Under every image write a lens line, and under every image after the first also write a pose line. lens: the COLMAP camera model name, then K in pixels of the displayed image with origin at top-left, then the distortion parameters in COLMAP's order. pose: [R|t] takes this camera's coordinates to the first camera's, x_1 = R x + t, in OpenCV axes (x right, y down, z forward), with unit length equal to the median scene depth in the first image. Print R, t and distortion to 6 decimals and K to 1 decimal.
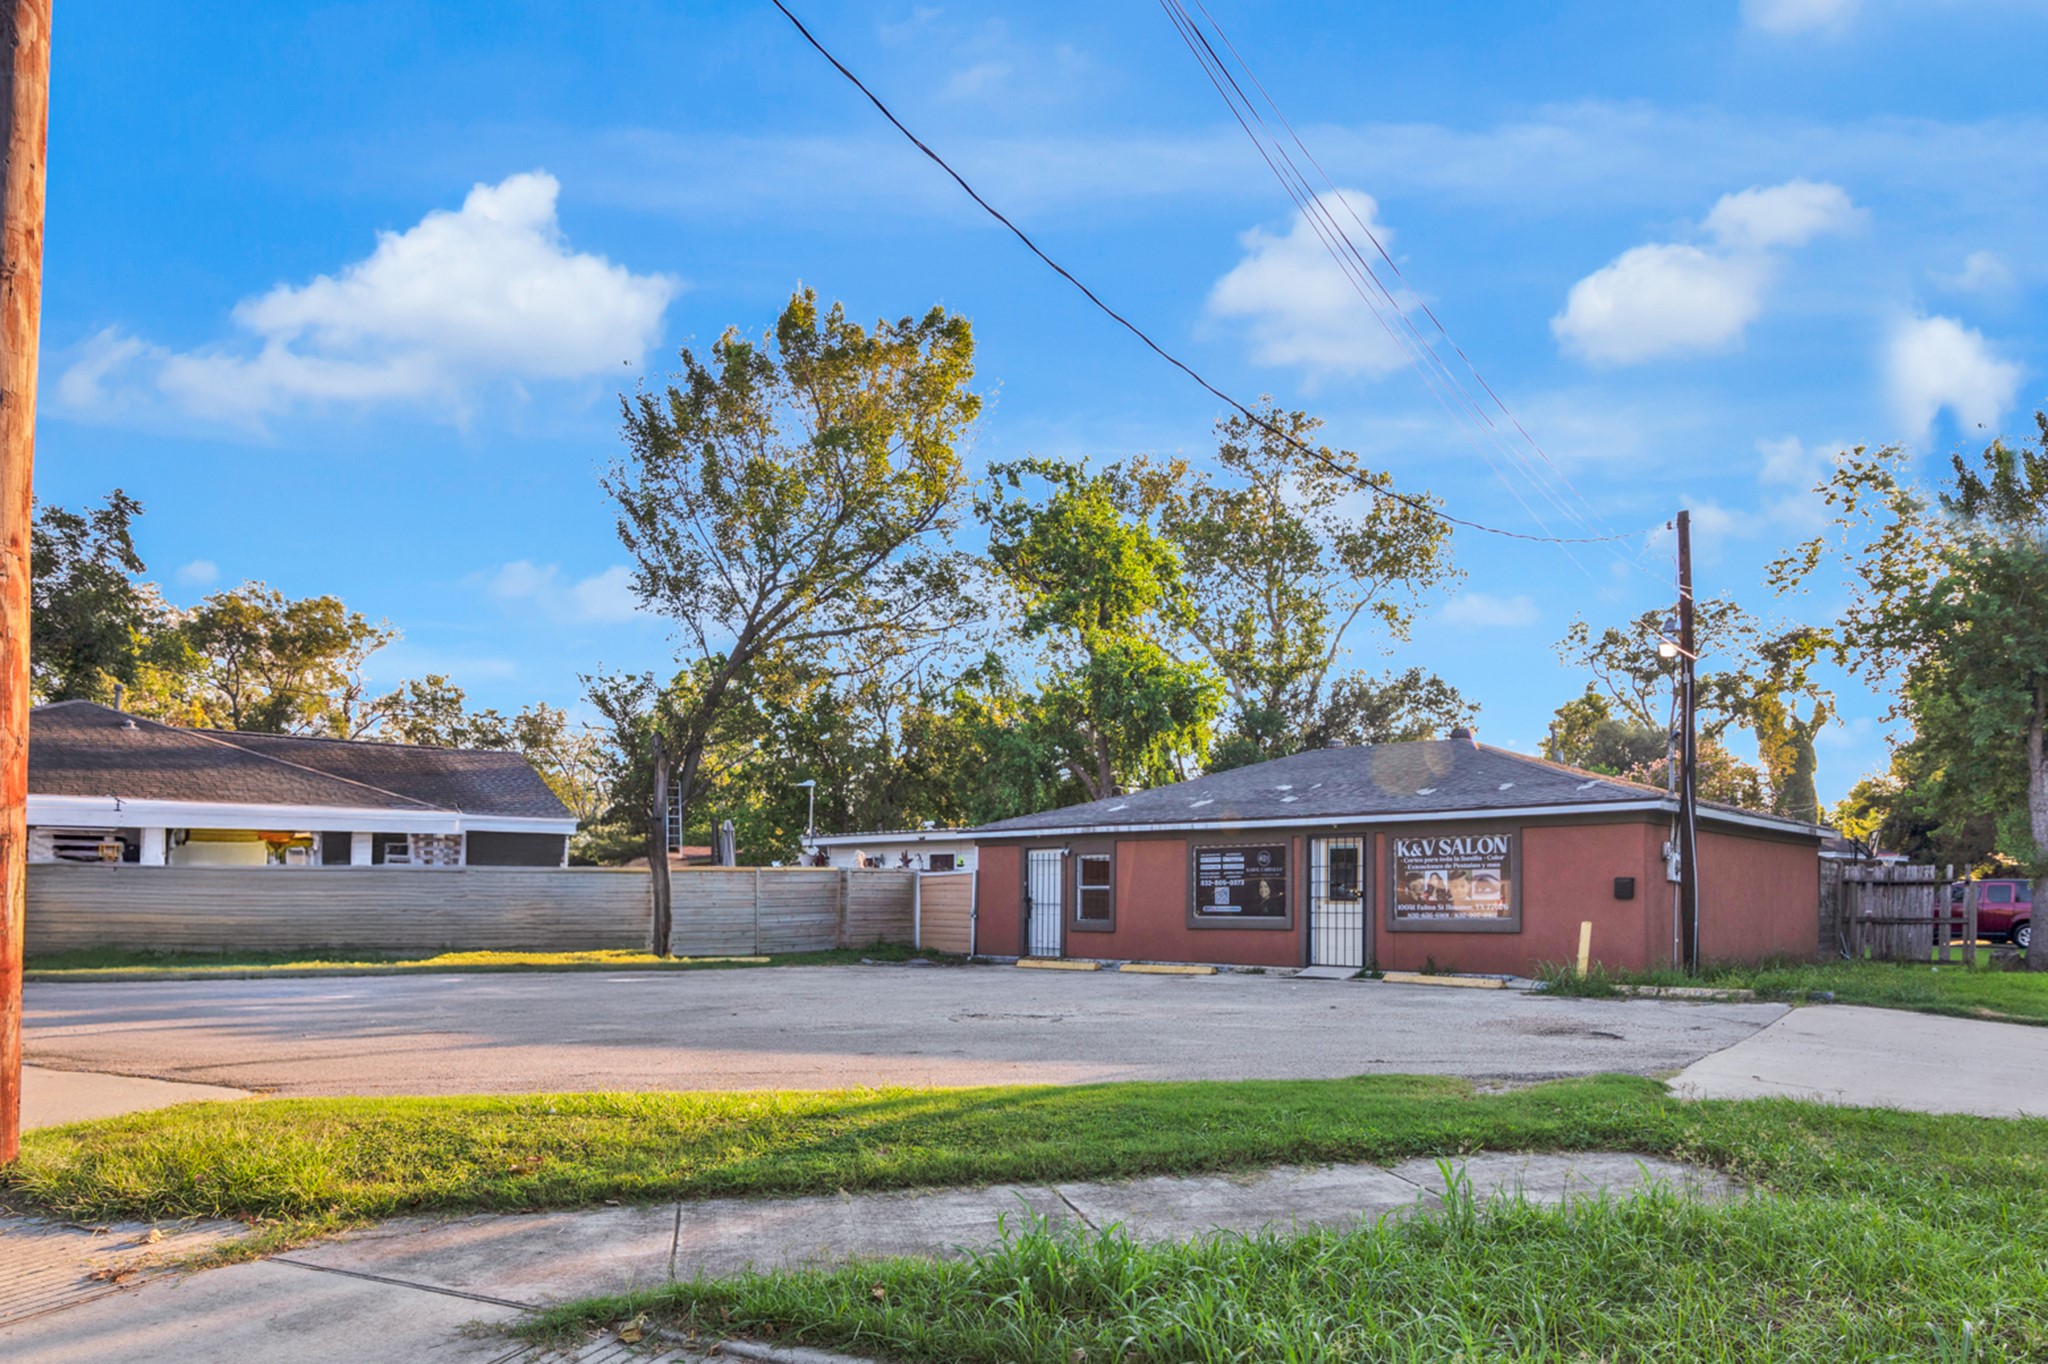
lens RADIAL K [[1503.4, 0, 1024.0], [0, 1503.4, 911.2], [0, 0, 1]] dist [-0.006180, -0.000944]
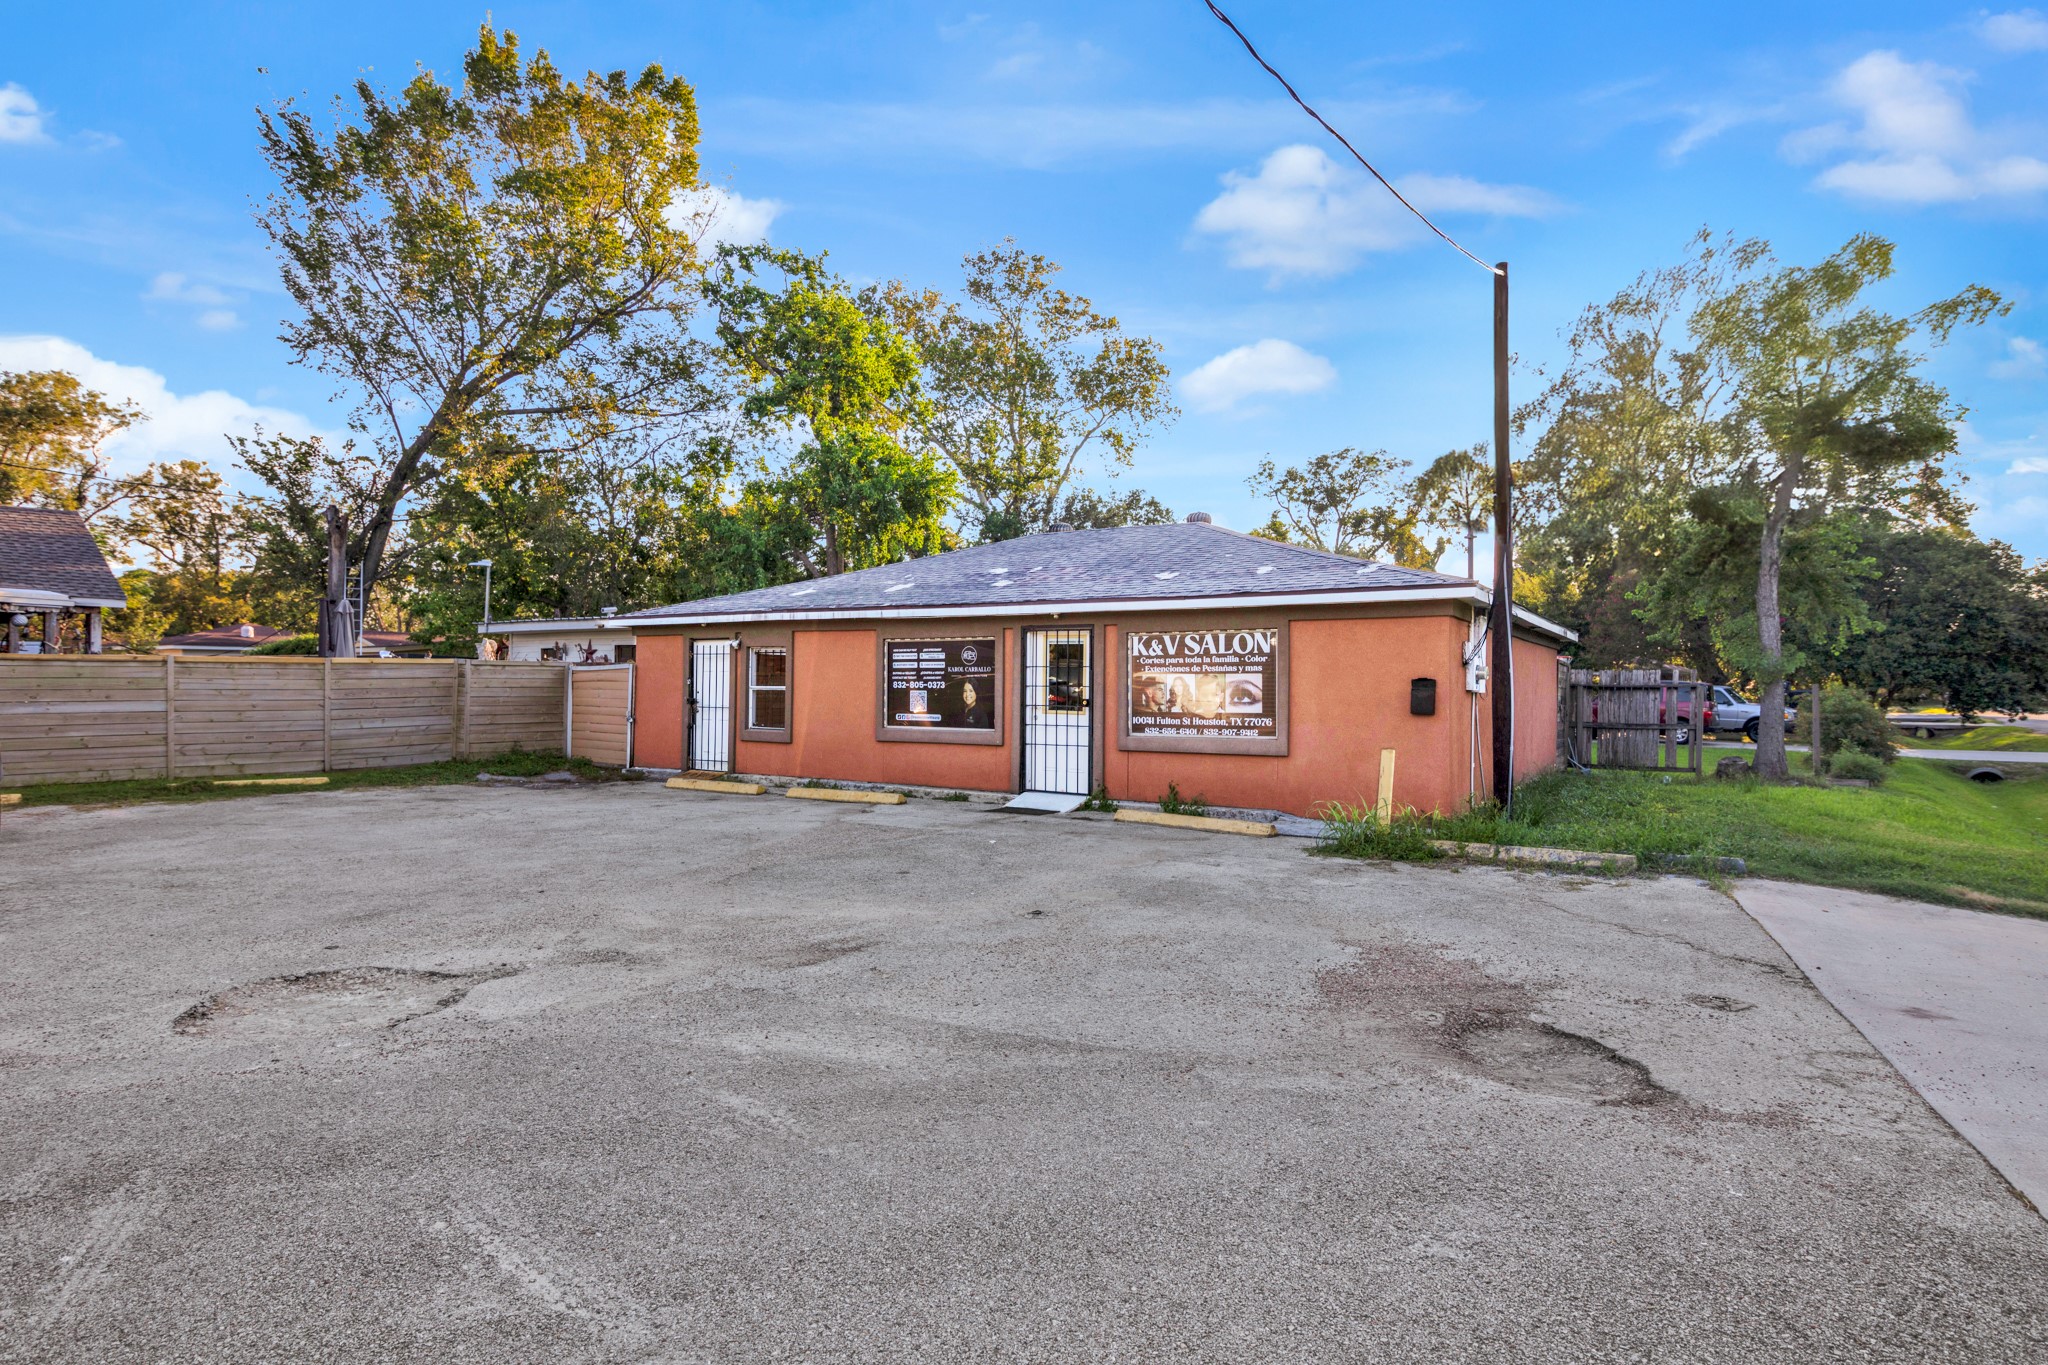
lens RADIAL K [[1134.6, 0, 1085.7], [0, 1134.6, 676.6], [0, 0, 1]] dist [-0.003004, 0.001034]
pose [[0.976872, 0.007933, 0.213679, 0.077020], [-0.005307, 0.999903, -0.012861, -0.013812], [-0.213760, 0.011429, 0.976819, 0.335082]]
